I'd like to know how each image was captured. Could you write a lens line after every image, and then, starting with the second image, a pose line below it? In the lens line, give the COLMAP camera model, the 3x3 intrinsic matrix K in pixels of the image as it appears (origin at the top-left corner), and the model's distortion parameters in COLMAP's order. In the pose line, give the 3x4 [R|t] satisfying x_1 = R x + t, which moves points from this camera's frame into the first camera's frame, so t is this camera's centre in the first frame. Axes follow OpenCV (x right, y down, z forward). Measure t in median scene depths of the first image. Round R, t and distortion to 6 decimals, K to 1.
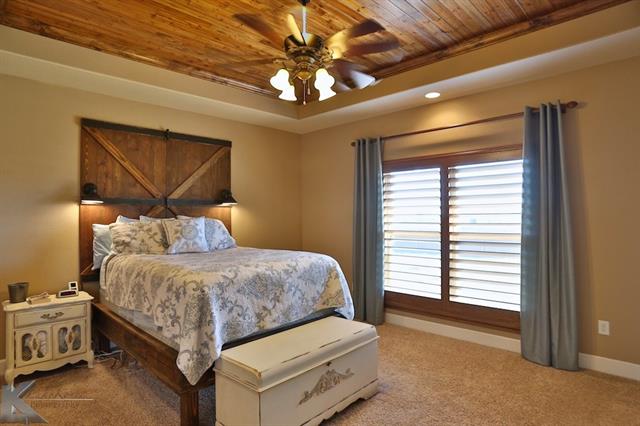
lens RADIAL K [[346.2, 0, 320.0], [0, 346.2, 213.0], [0, 0, 1]] dist [-0.044471, 0.000261]
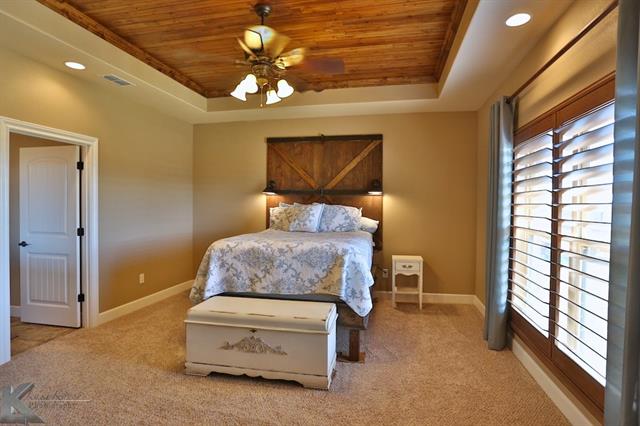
lens RADIAL K [[329.7, 0, 320.0], [0, 329.7, 213.0], [0, 0, 1]] dist [-0.030227, 0.001018]
pose [[0.561283, 0.034949, -0.826886, 0.812334], [-0.007382, 0.999280, 0.037225, 0.000247], [0.827591, -0.014790, 0.561136, 0.441141]]
